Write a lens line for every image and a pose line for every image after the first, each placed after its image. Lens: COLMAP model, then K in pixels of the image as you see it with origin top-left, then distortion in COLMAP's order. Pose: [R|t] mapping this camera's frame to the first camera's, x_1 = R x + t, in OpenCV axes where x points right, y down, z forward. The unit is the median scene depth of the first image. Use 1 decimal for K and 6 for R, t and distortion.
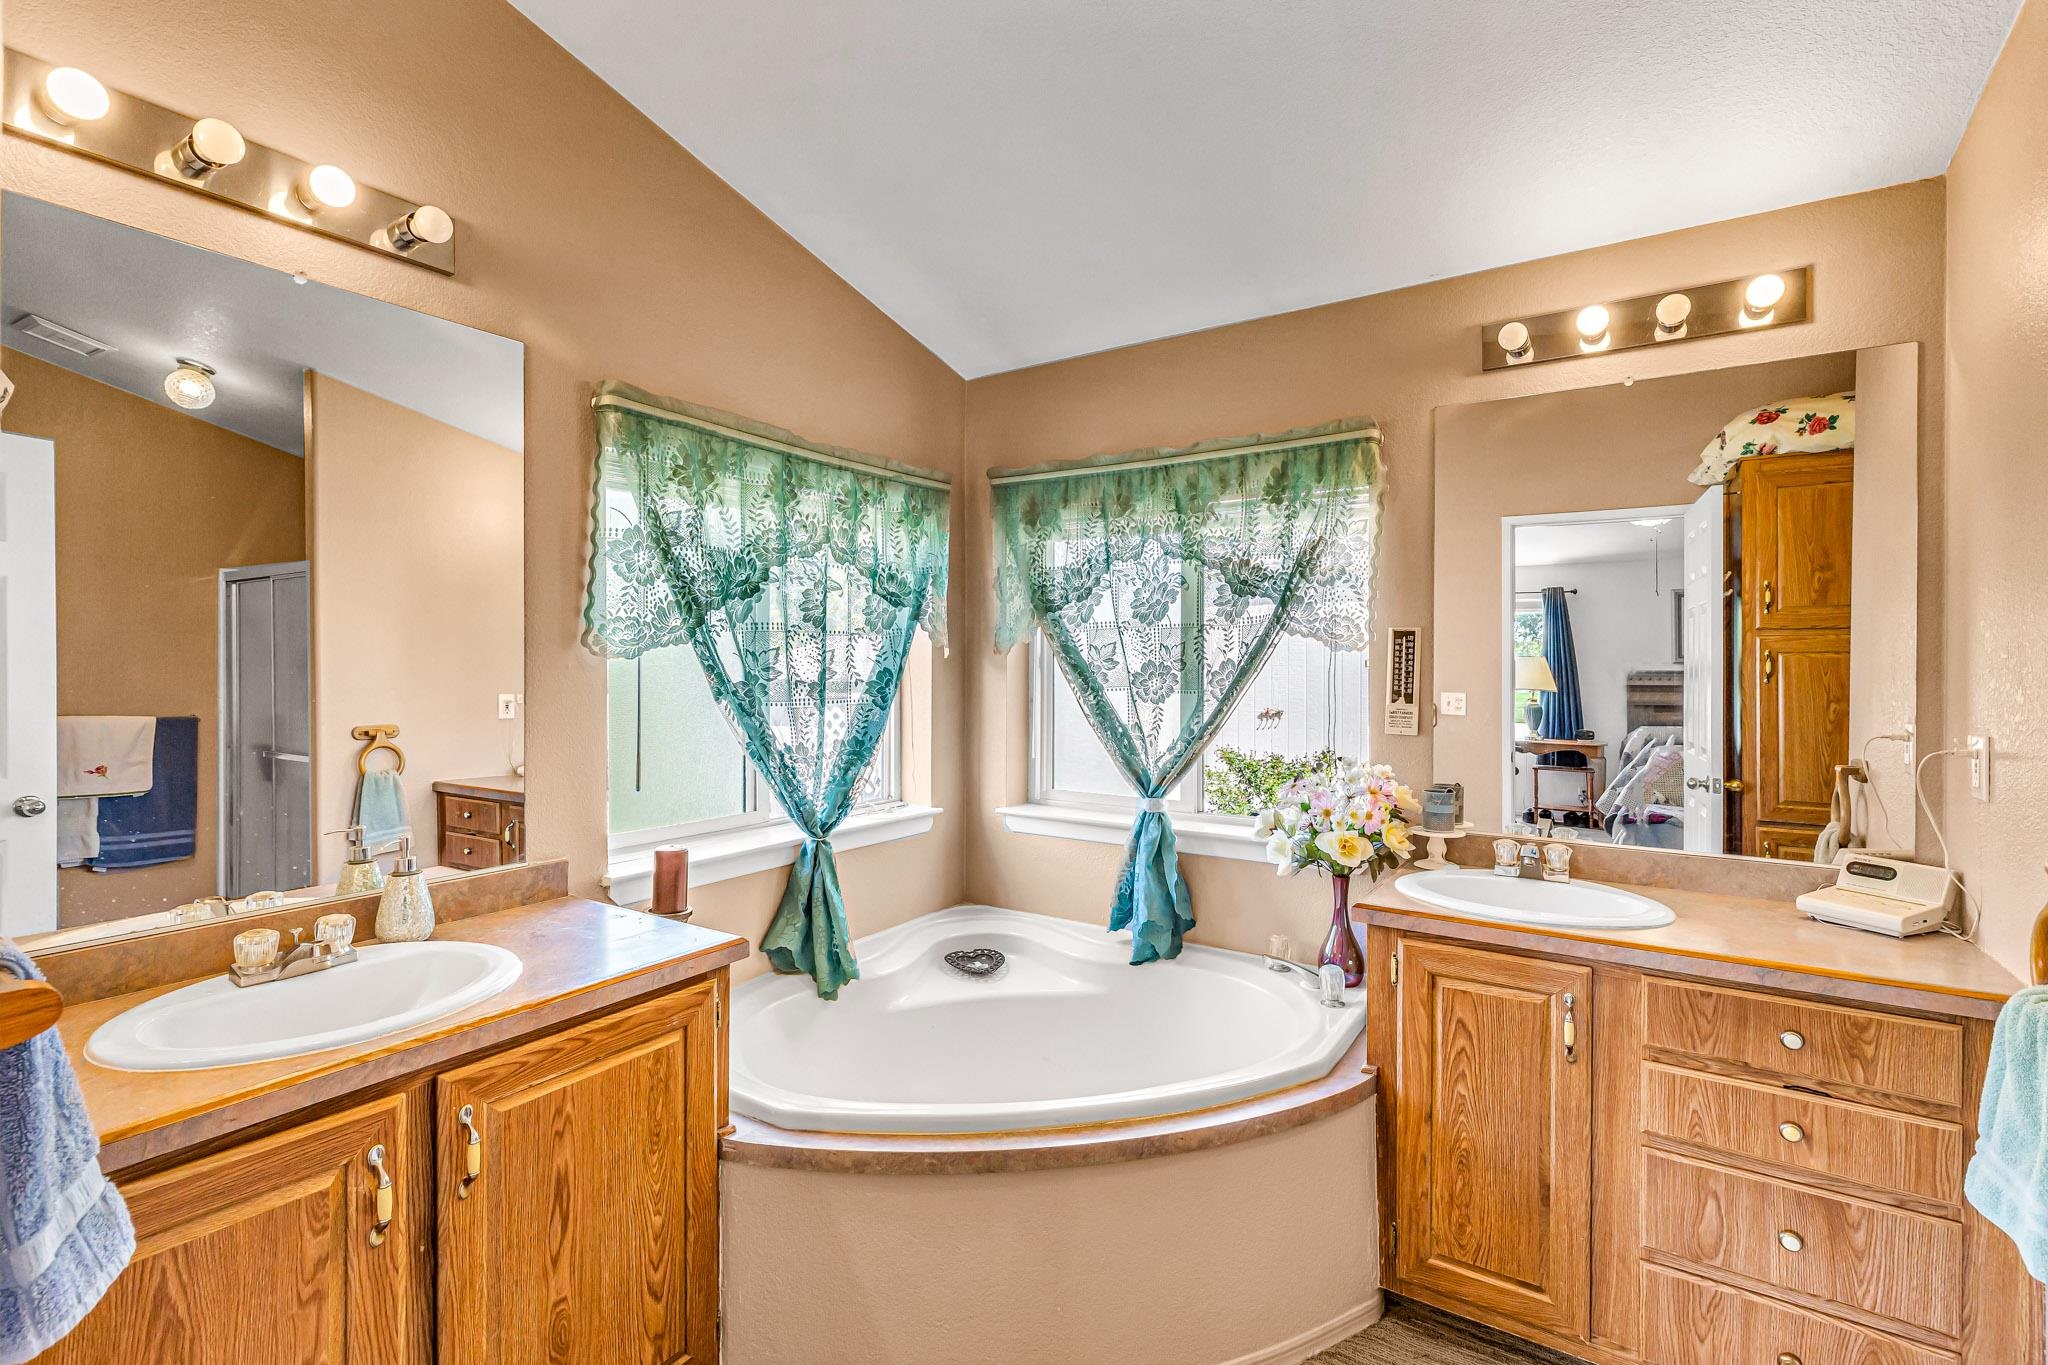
lens RADIAL K [[928.9, 0, 1016.2], [0, 928.9, 659.7], [0, 0, 1]] dist [0.001659, 0.000155]
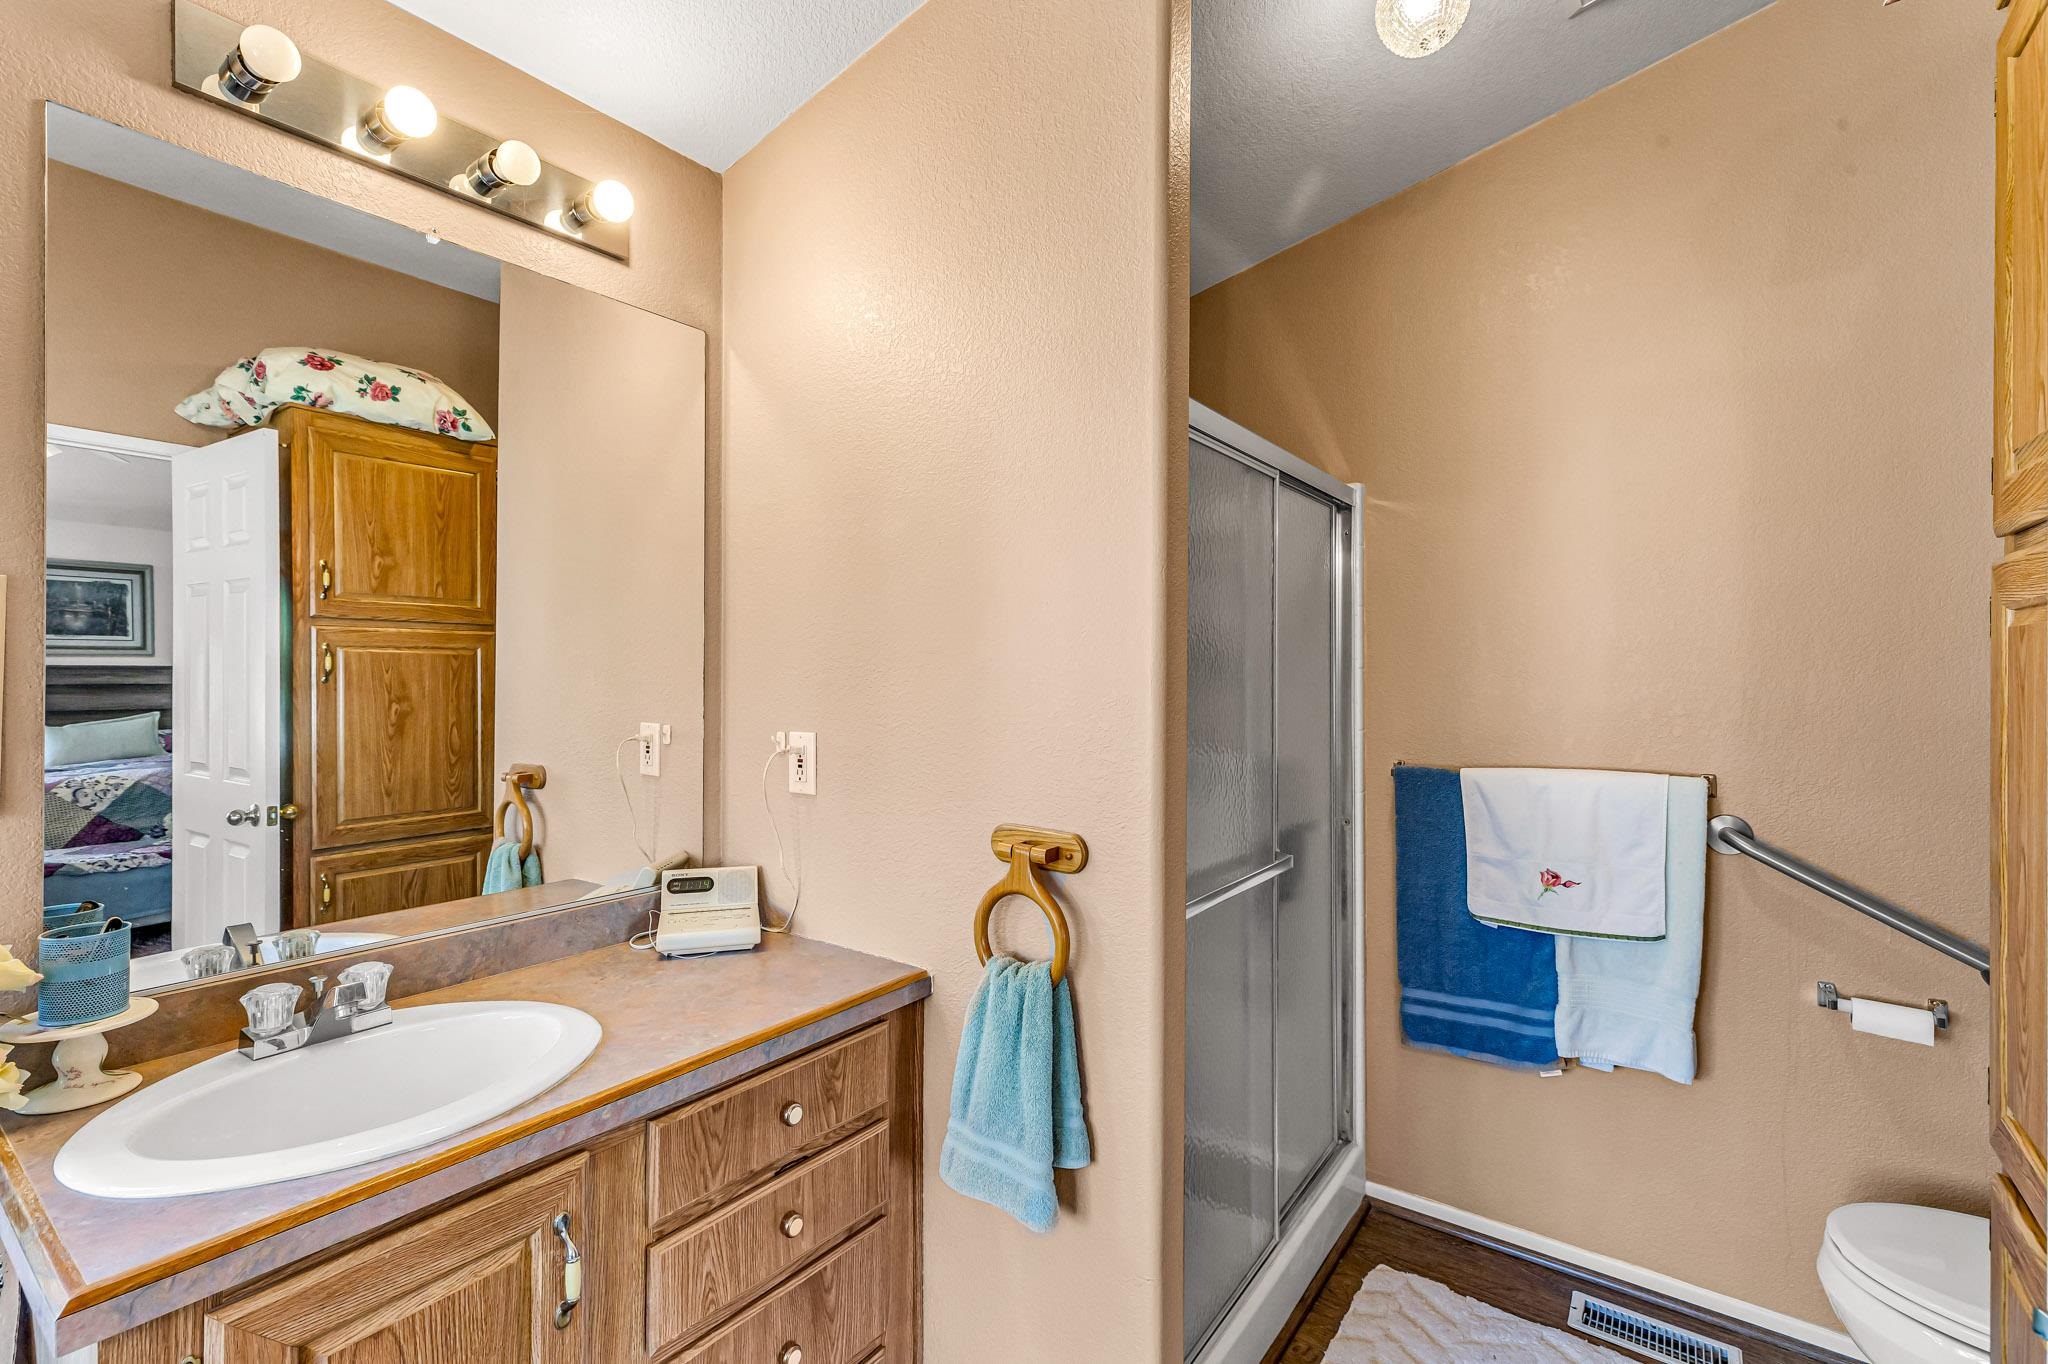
lens RADIAL K [[928.9, 0, 1016.2], [0, 928.9, 659.2], [0, 0, 1]] dist [0.001659, 0.000155]
pose [[0.048608, 0.001780, 0.998816, 0.005439], [-0.007738, 0.999969, -0.001406, 0.000663], [-0.998788, -0.007660, 0.048621, 0.347246]]
